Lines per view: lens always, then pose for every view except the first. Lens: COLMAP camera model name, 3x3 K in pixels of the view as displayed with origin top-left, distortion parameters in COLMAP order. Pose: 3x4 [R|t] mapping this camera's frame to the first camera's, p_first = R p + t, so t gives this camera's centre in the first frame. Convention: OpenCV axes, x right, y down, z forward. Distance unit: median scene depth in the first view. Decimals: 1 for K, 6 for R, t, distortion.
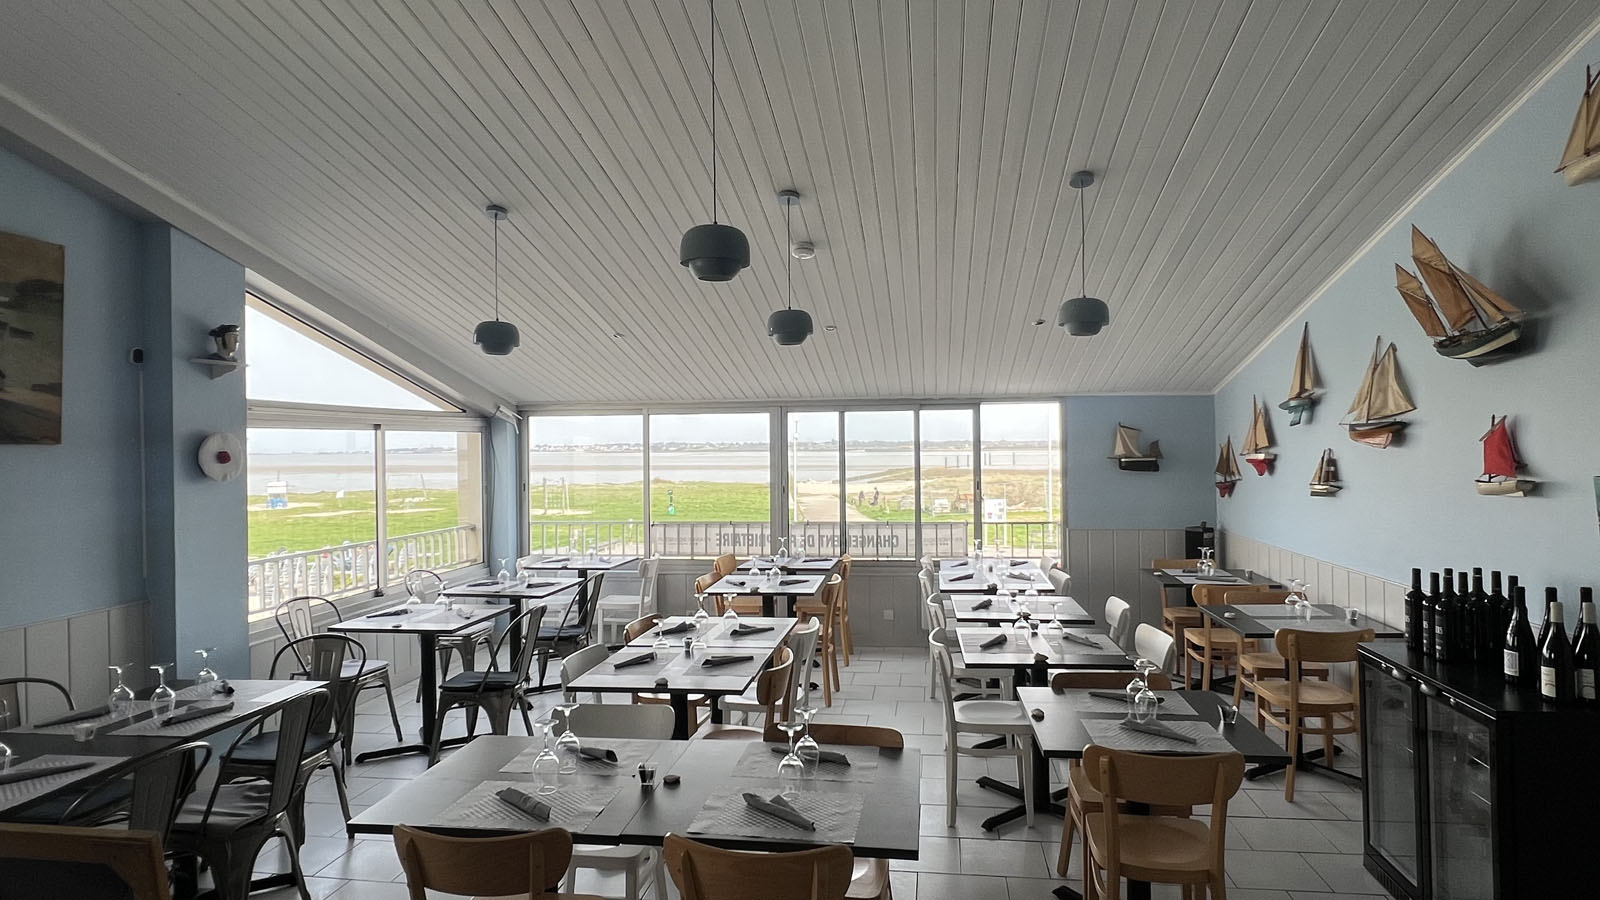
lens RADIAL K [[918.9, 0, 800.9], [0, 918.9, 446.1], [0, 0, 1]] dist [-0.003863, -0.001379]
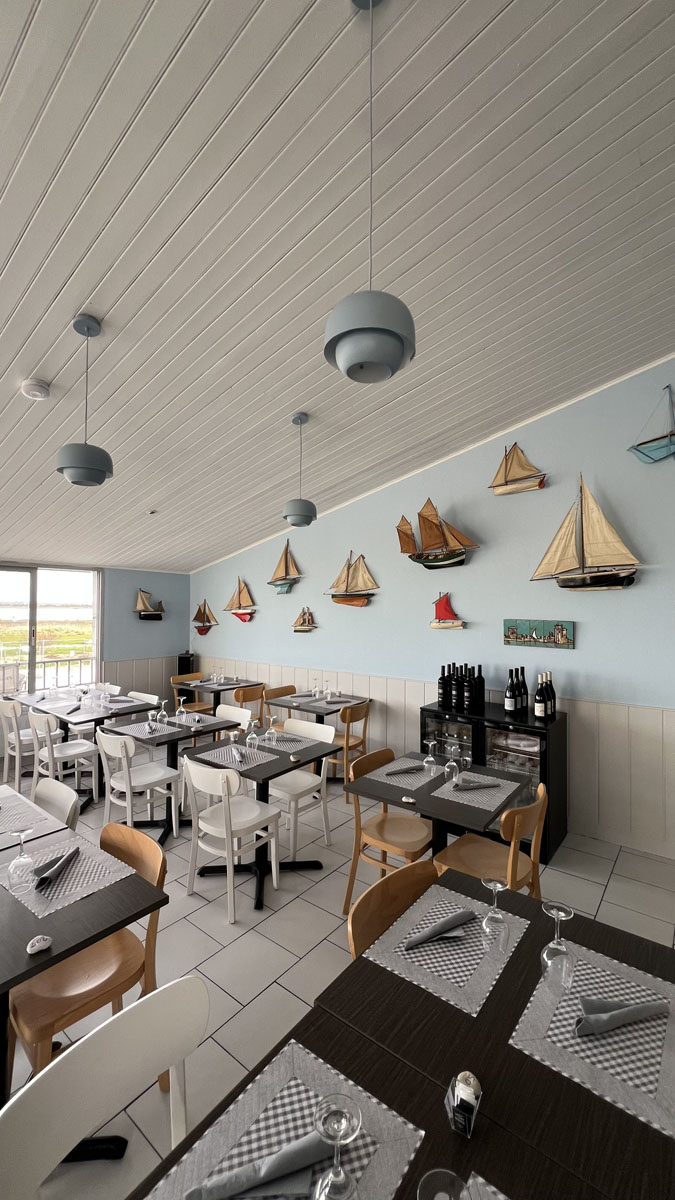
lens RADIAL K [[475.2, 0, 340.0], [0, 475.2, 599.1], [0, 0, 1]] dist [0.000339, 0.000011]
pose [[0.490666, 0.027406, 0.870917, -0.176013], [-0.012093, 0.999623, -0.024643, 0.007176], [-0.871264, 0.001560, 0.490813, 0.327260]]
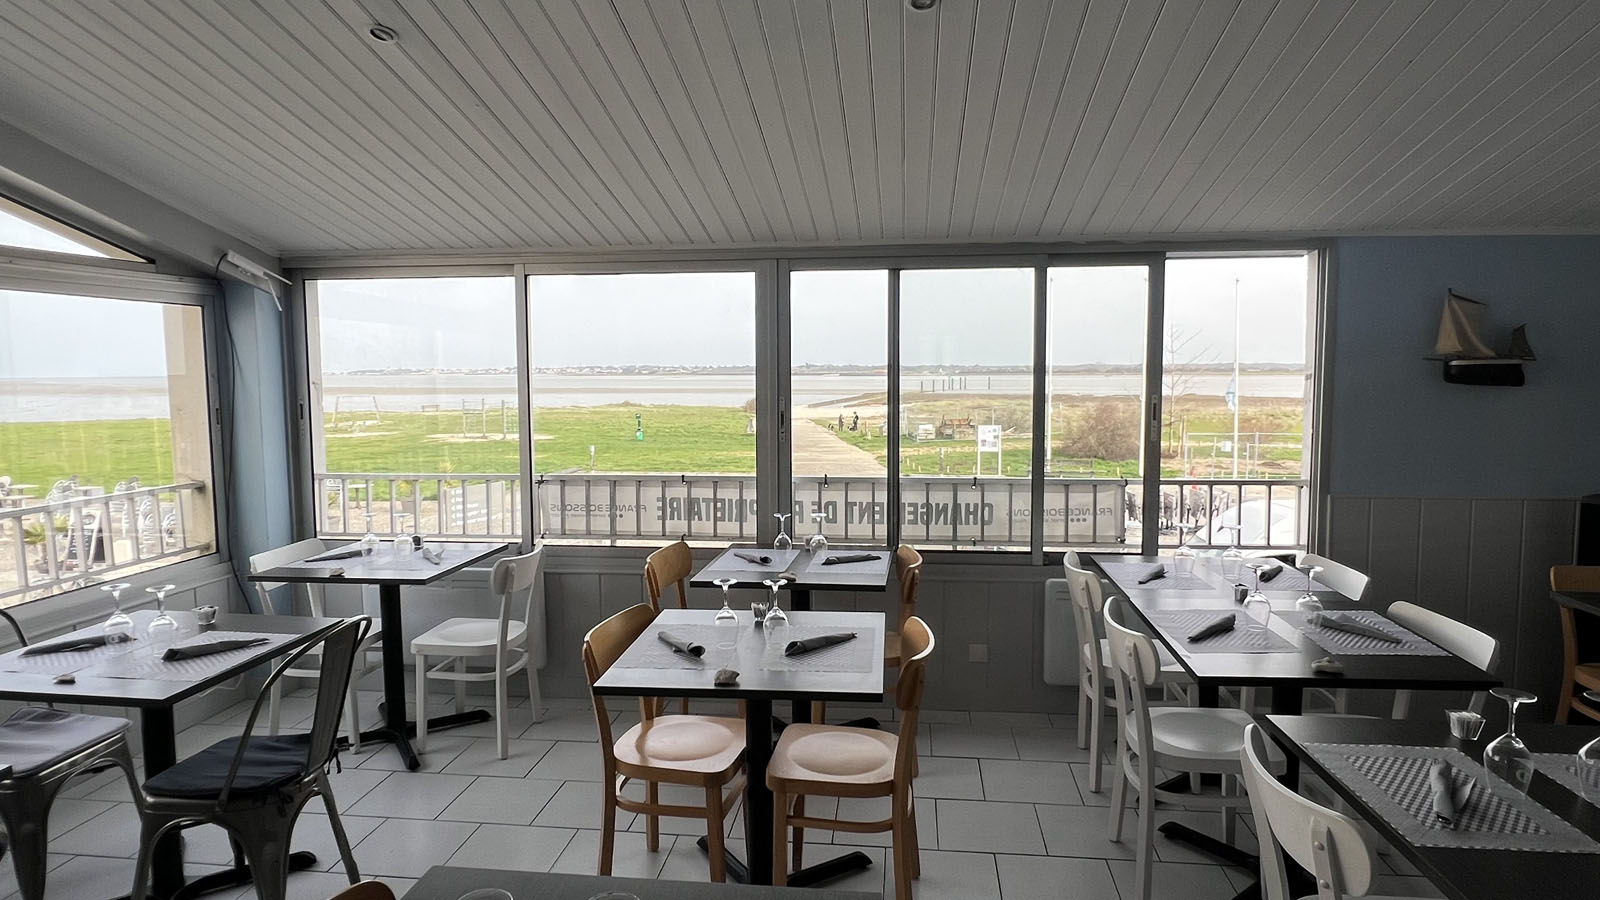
lens RADIAL K [[915.5, 0, 804.1], [0, 915.5, 443.2], [0, 0, 1]] dist [-0.004430, -0.000631]
pose [[0.999468, 0.002933, 0.032498, -0.024688], [-0.005513, 0.996814, 0.079577, 0.021194], [-0.032161, -0.079713, 0.996299, 0.506083]]
